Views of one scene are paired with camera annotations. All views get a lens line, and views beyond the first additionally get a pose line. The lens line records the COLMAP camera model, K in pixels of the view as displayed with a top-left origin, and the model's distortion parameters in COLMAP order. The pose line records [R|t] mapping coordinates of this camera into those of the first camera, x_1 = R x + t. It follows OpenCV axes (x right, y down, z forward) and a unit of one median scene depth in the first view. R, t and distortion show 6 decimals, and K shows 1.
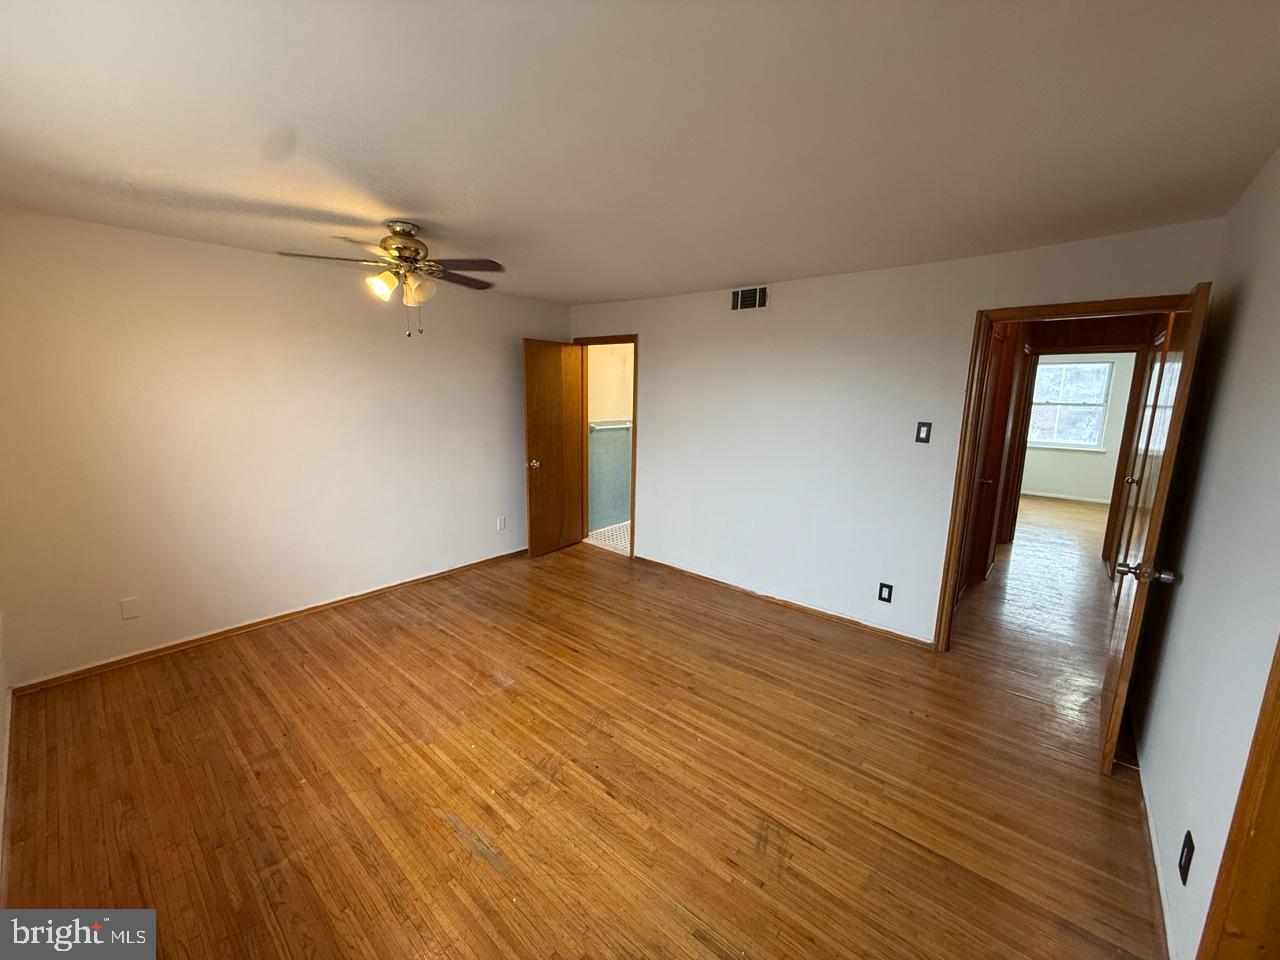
lens RADIAL K [[508.7, 0, 637.6], [0, 508.7, 478.8], [0, 0, 1]] dist [-0.000888, 0.000050]
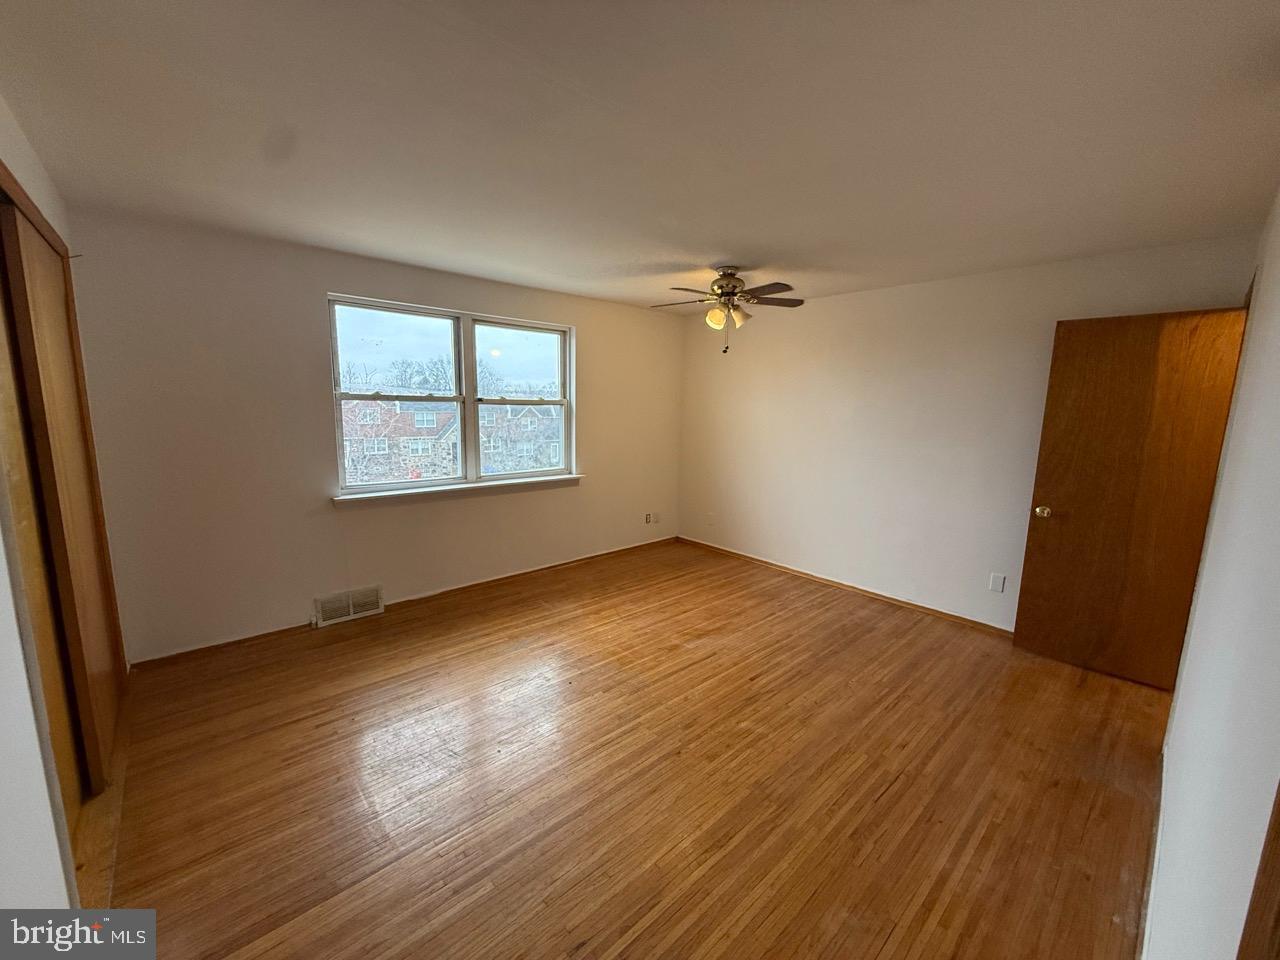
lens RADIAL K [[508.7, 0, 637.6], [0, 508.7, 478.8], [0, 0, 1]] dist [-0.000888, 0.000050]
pose [[-0.120955, 0.132780, -0.983737, 0.752497], [-0.194226, 0.968693, 0.154630, -0.106550], [0.973471, 0.209770, -0.091379, 0.819998]]
